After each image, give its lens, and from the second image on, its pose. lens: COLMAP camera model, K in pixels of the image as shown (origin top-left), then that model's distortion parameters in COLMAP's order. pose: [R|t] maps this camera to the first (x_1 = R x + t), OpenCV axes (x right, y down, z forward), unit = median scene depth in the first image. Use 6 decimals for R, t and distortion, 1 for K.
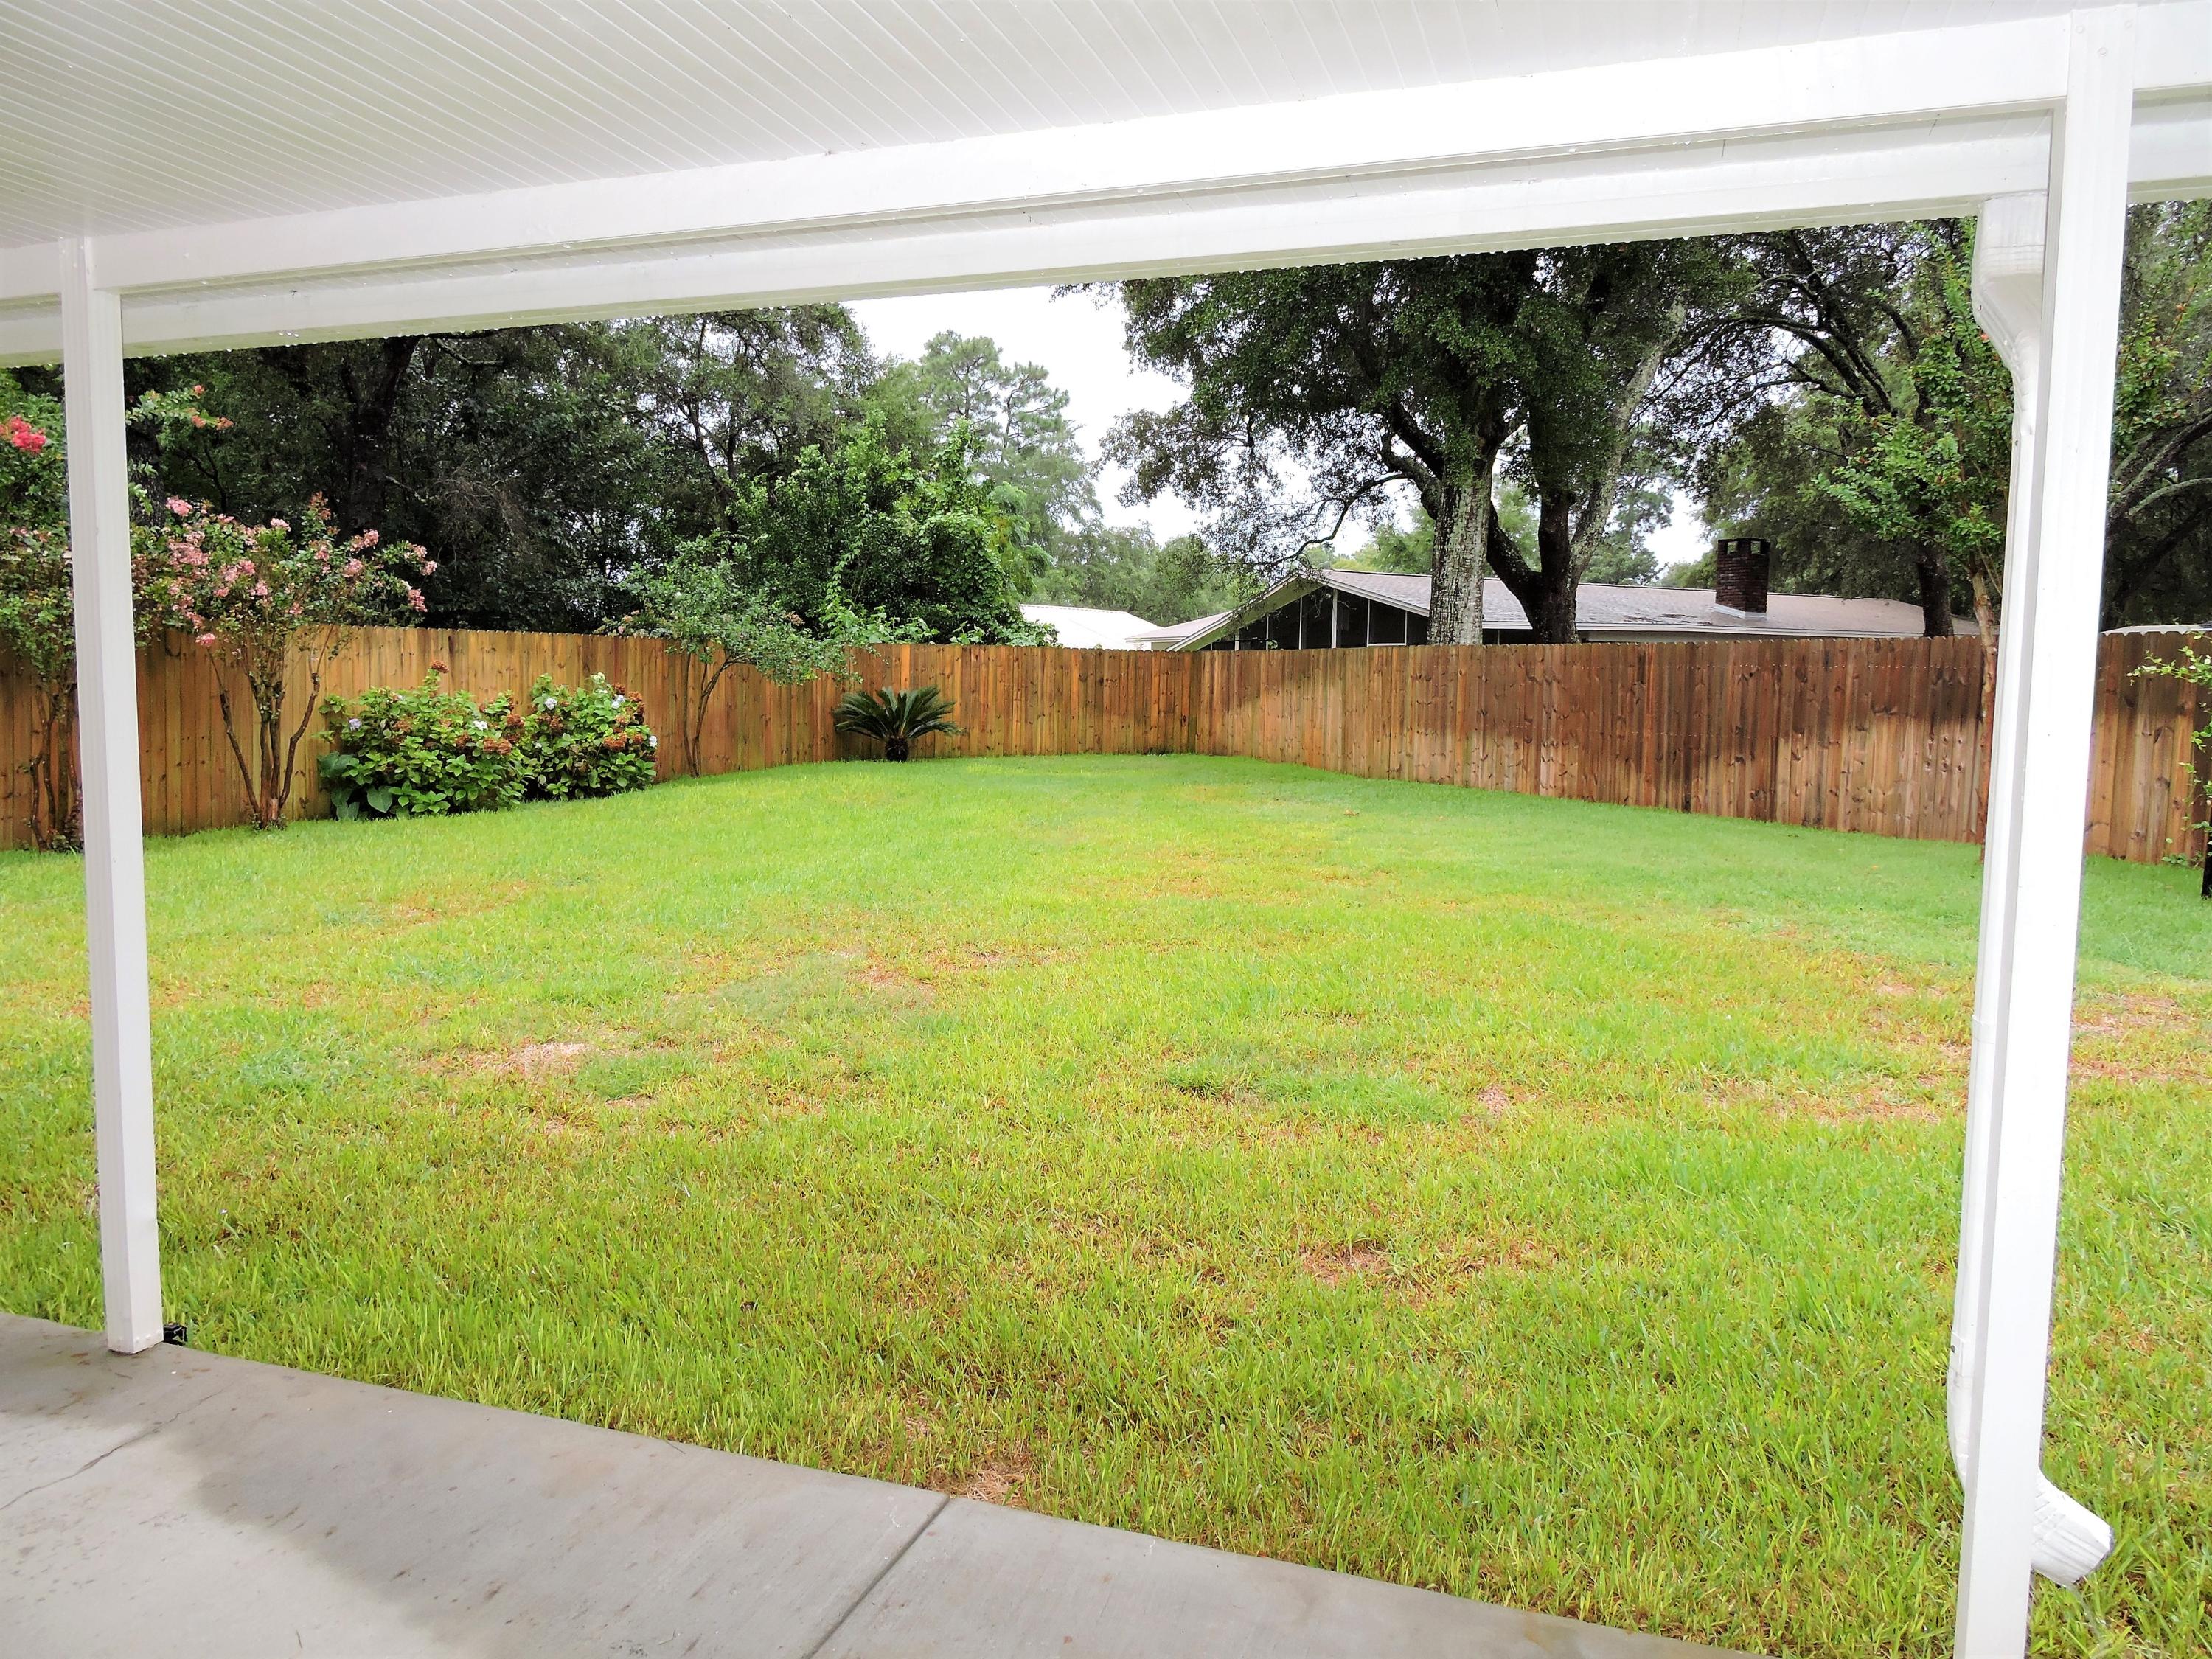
lens RADIAL K [[1561.6, 0, 1106.9], [0, 1561.6, 825.2], [0, 0, 1]] dist [0.011538, -0.013426]
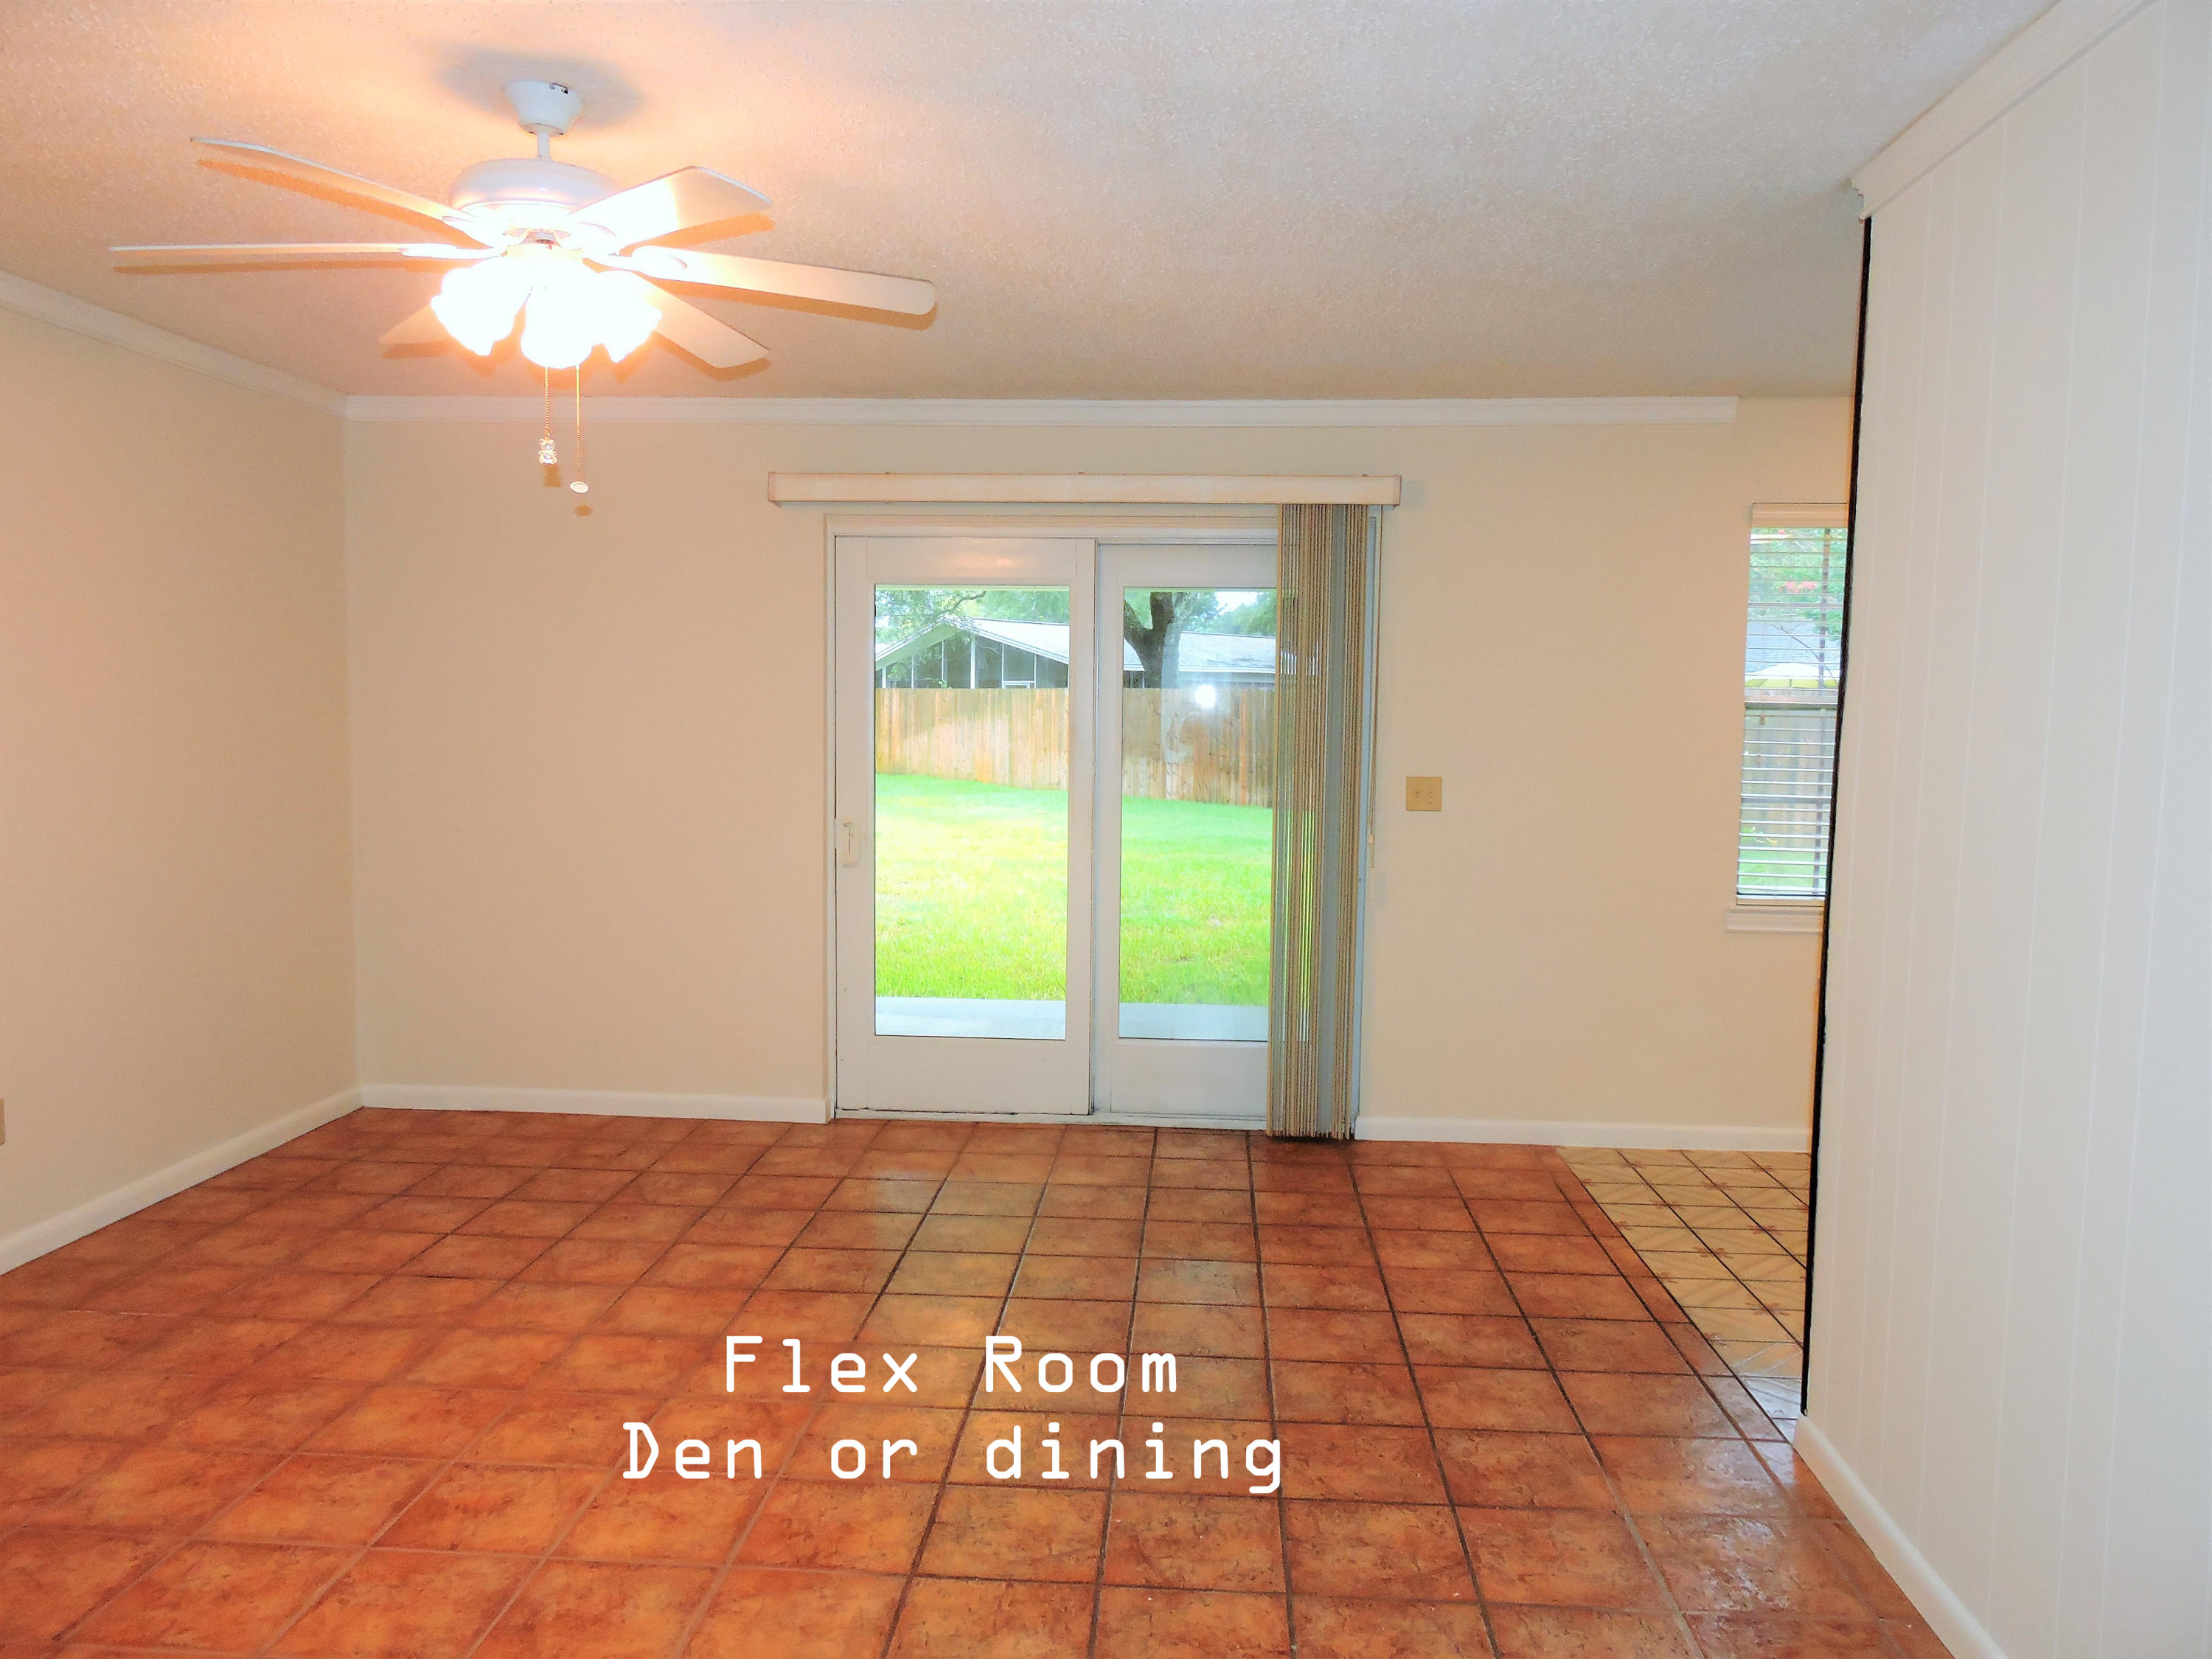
lens RADIAL K [[1561.6, 0, 1107.3], [0, 1561.6, 830.2], [0, 0, 1]] dist [0.011538, -0.013426]
pose [[0.967225, -0.001548, 0.253915, -0.090818], [0.006955, 0.999768, -0.020401, 0.026939], [-0.253824, 0.021499, 0.967011, -0.230222]]
